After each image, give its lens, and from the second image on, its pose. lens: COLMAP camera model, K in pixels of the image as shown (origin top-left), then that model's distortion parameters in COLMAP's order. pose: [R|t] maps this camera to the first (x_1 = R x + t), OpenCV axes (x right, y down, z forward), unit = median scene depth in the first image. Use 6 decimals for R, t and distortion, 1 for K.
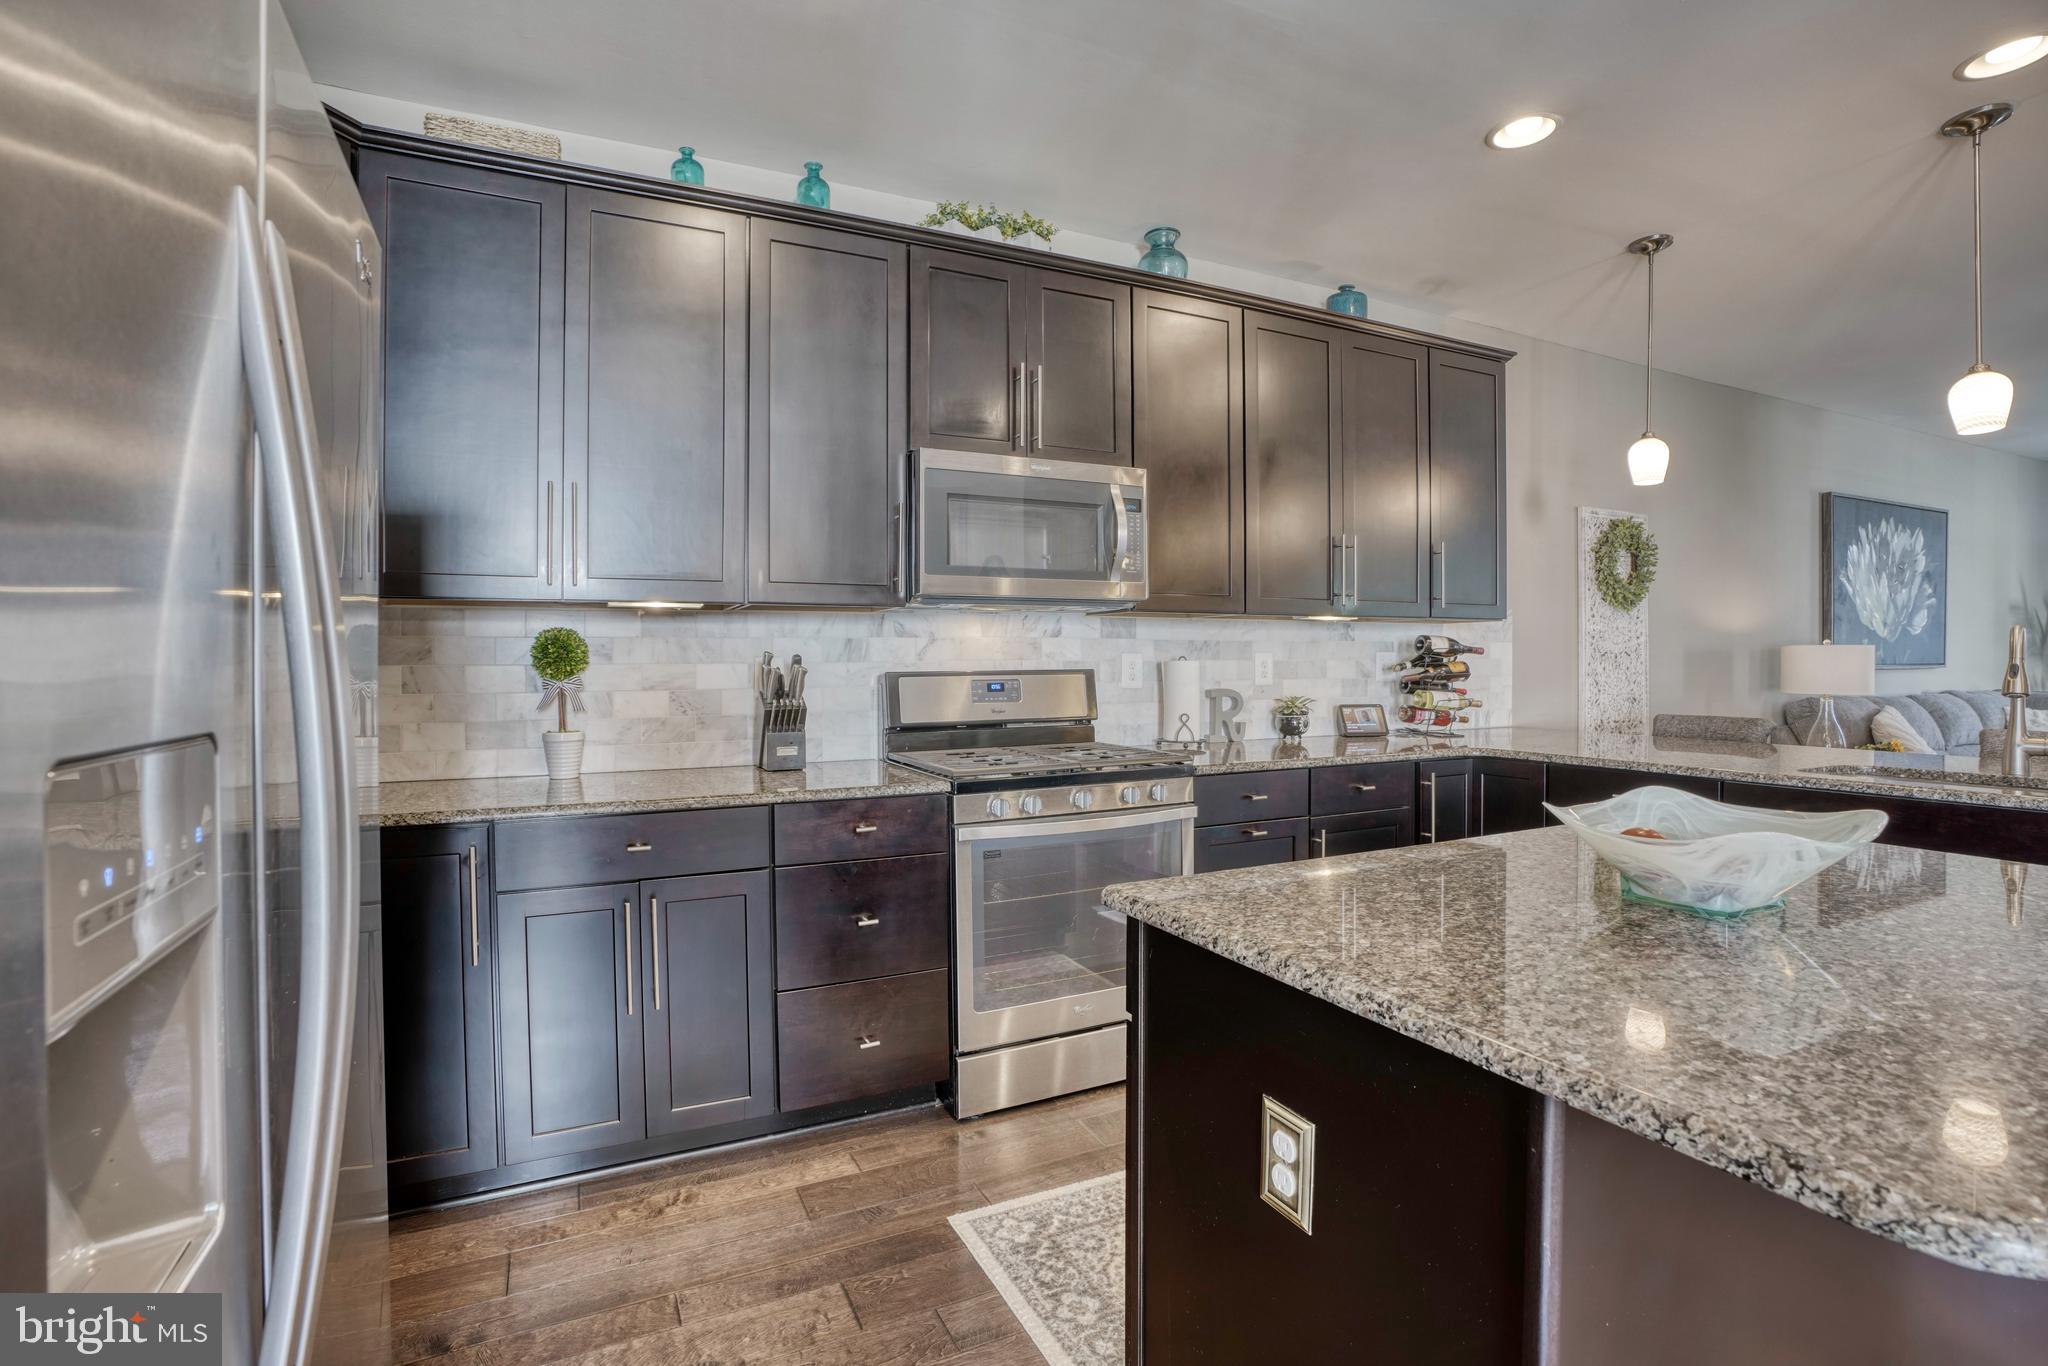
lens RADIAL K [[949.4, 0, 1010.2], [0, 949.4, 679.9], [0, 0, 1]] dist [-0.071653, 0.027954]
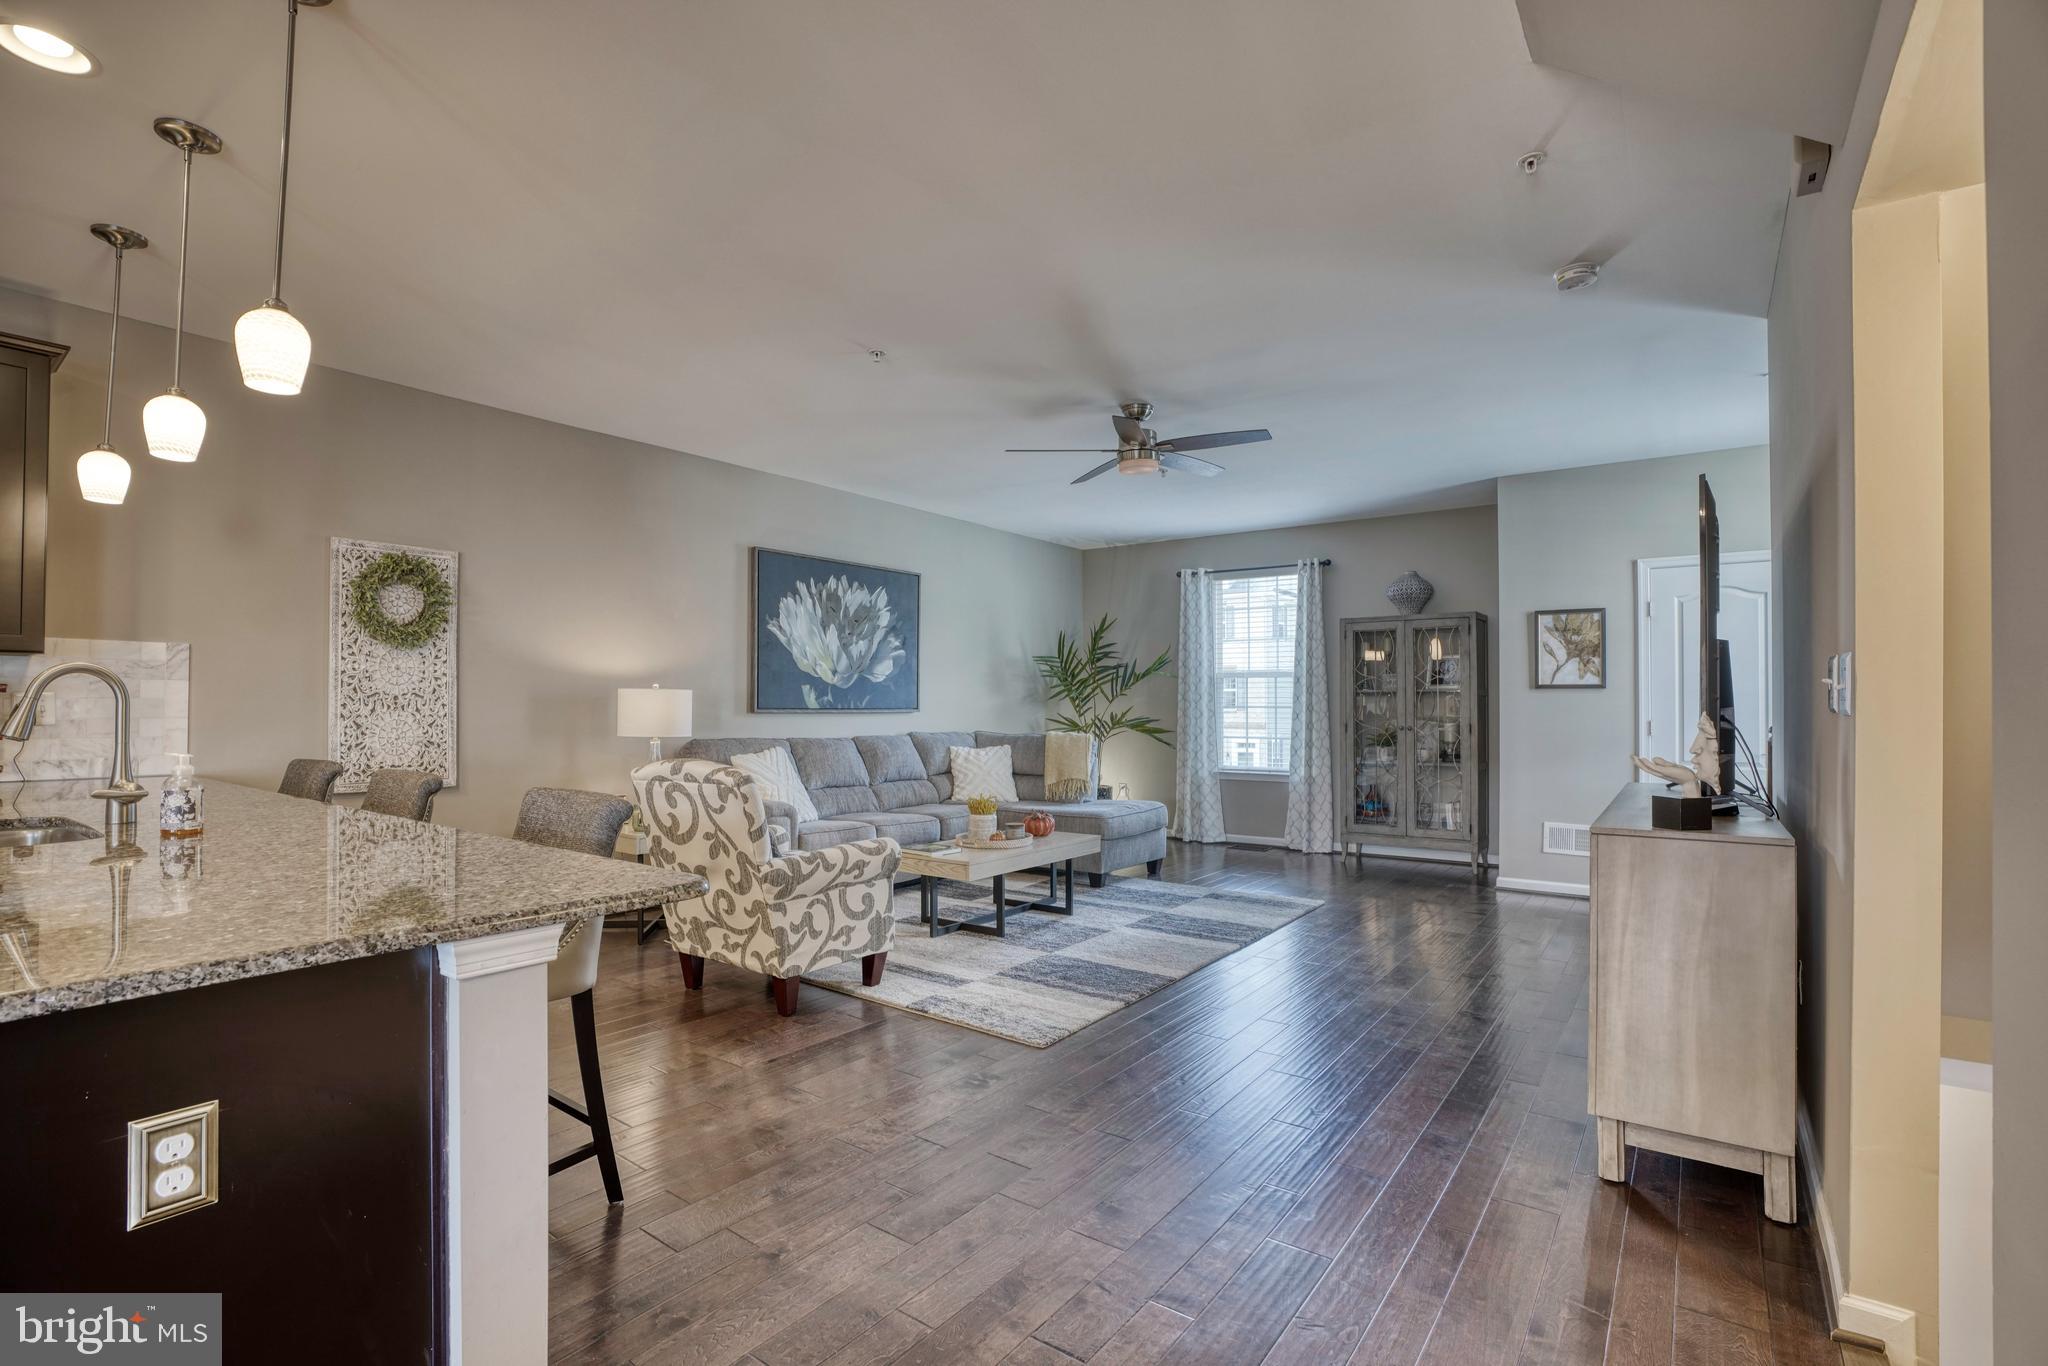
lens RADIAL K [[945.6, 0, 1007.2], [0, 945.6, 692.8], [0, 0, 1]] dist [-0.074564, 0.029714]
pose [[0.884658, 0.012439, 0.466075, 1.100527], [0.002584, 0.999498, -0.031580, 0.001436], [-0.466234, 0.029142, 0.884181, -0.186195]]
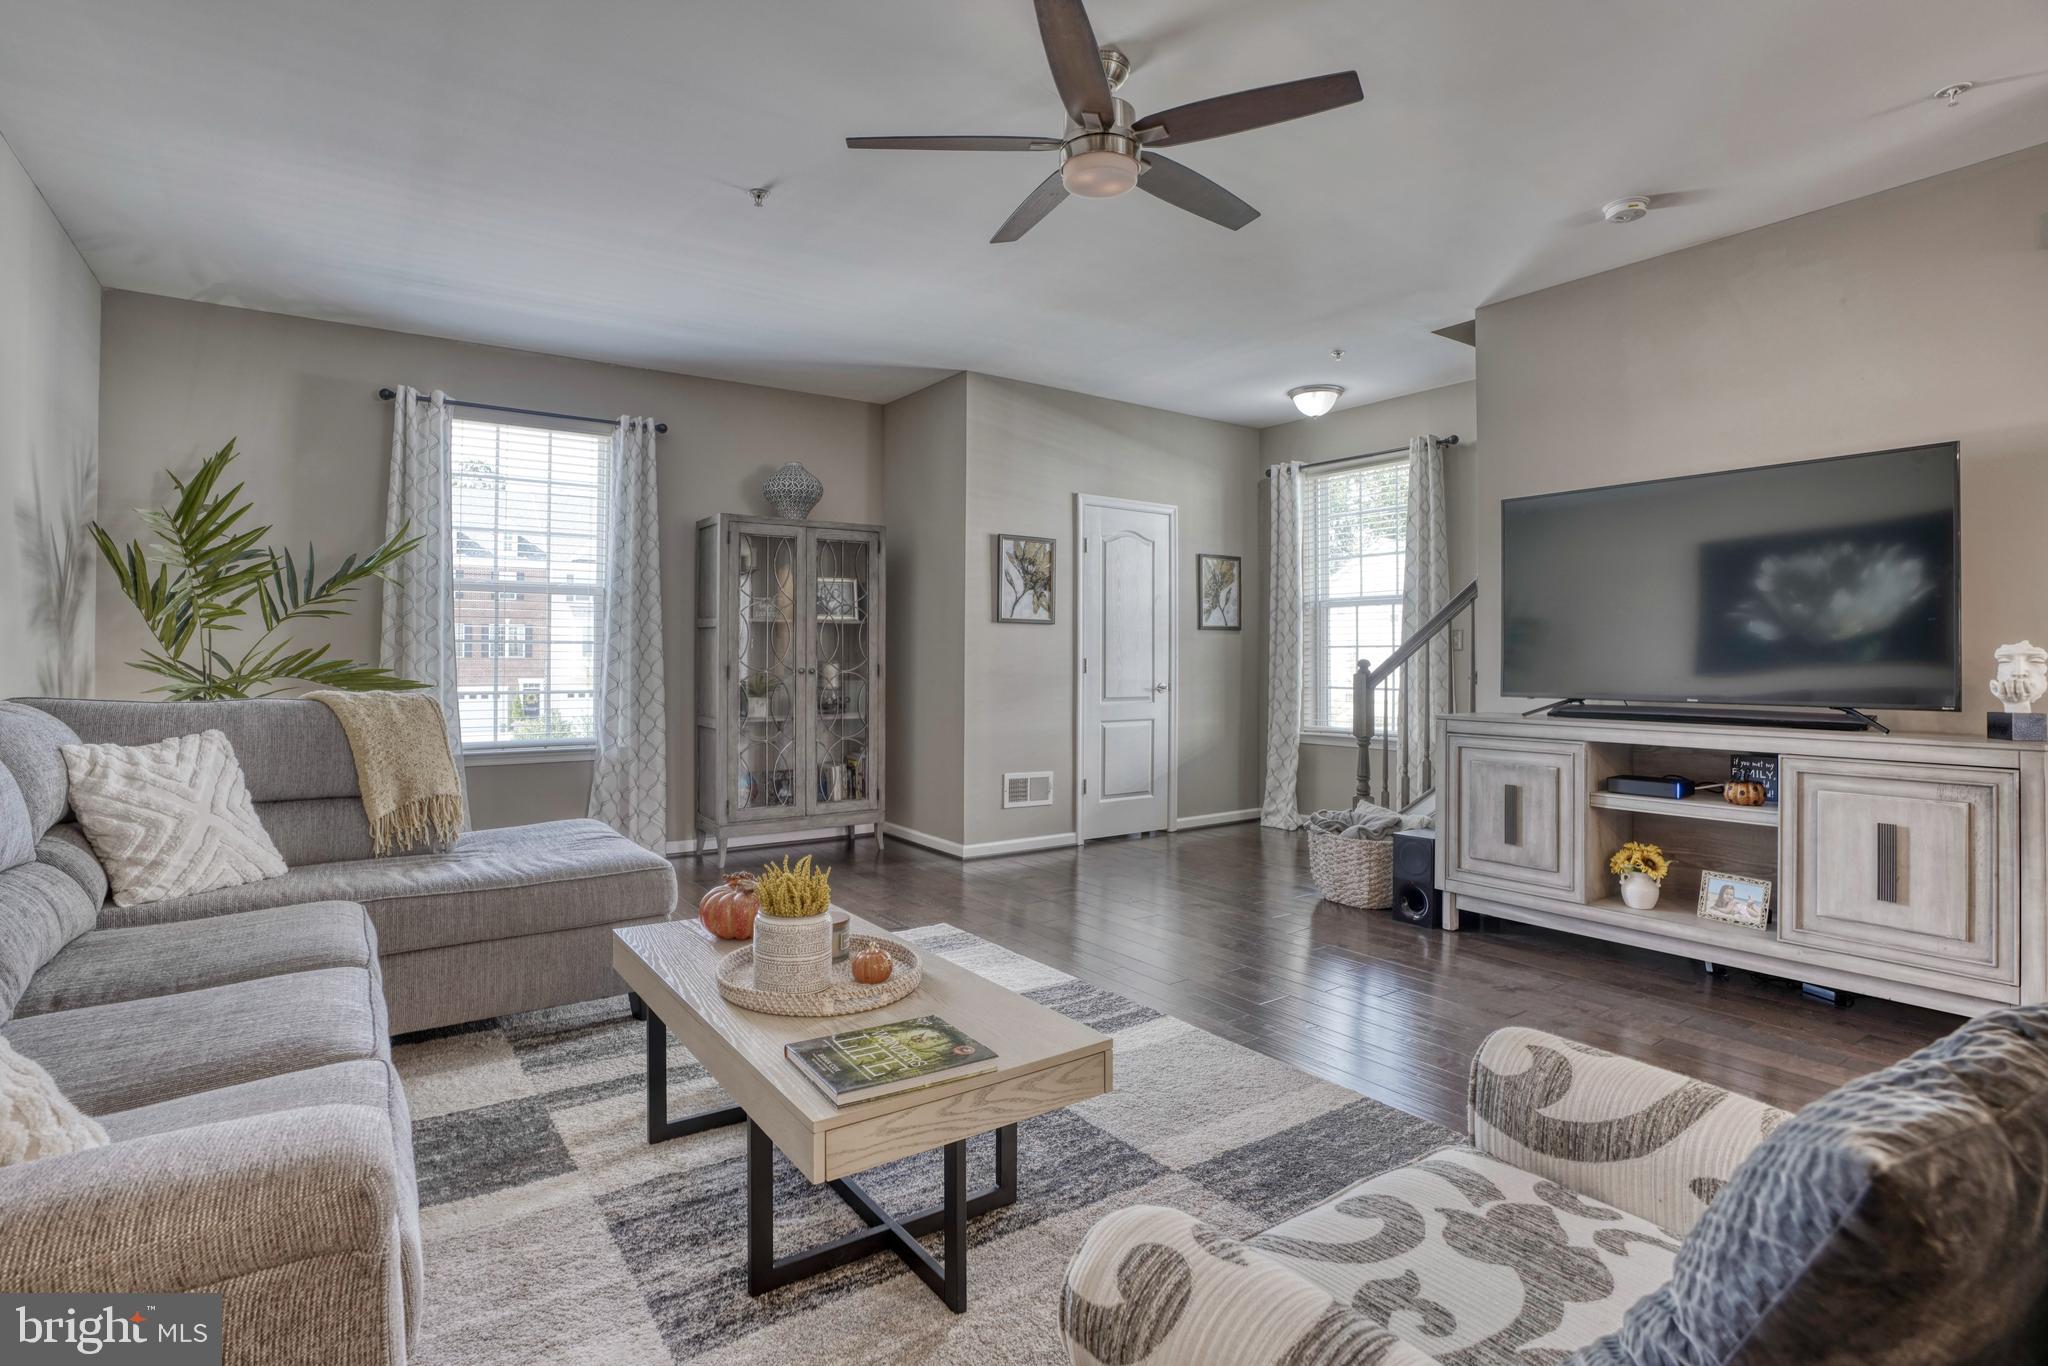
lens RADIAL K [[987.0, 0, 988.5], [0, 987.0, 664.6], [0, 0, 1]] dist [-0.089655, 0.032327]
pose [[-0.154172, -0.003757, 0.988037, 1.199797], [0.013512, 0.999891, 0.005910, 0.000121], [-0.987952, 0.014261, -0.154104, 1.253603]]
